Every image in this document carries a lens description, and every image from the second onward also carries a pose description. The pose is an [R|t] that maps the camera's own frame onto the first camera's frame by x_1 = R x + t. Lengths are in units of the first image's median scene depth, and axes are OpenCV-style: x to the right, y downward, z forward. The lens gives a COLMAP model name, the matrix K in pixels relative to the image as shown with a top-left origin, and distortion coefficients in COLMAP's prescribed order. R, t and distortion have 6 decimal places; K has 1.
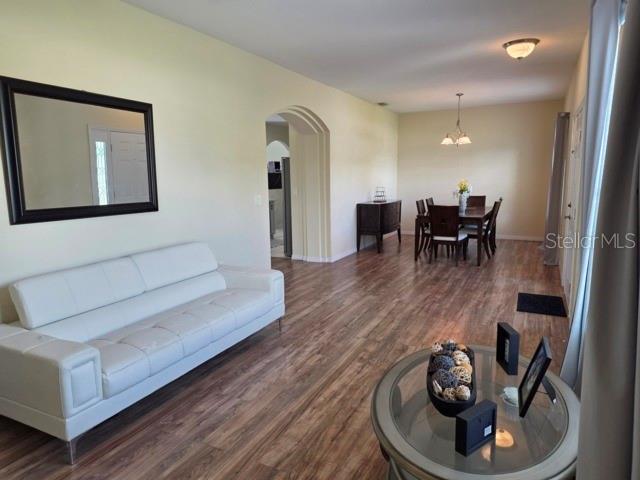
lens RADIAL K [[425.8, 0, 320.0], [0, 425.8, 240.0], [0, 0, 1]] dist [0.000696, -0.000024]
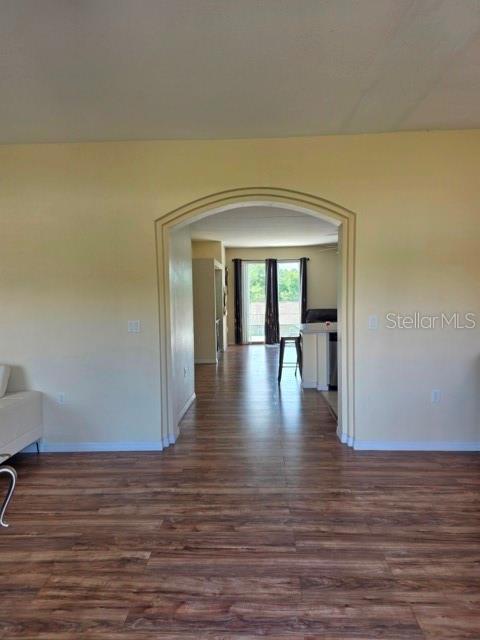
lens RADIAL K [[395.9, 0, 240.0], [0, 395.9, 320.0], [0, 0, 1]] dist [0.040727, -0.000046]
pose [[0.407844, 0.100033, -0.907555, 0.711770], [-0.124248, 0.990815, 0.053375, -0.218828], [0.904558, 0.090993, 0.416527, 0.909209]]
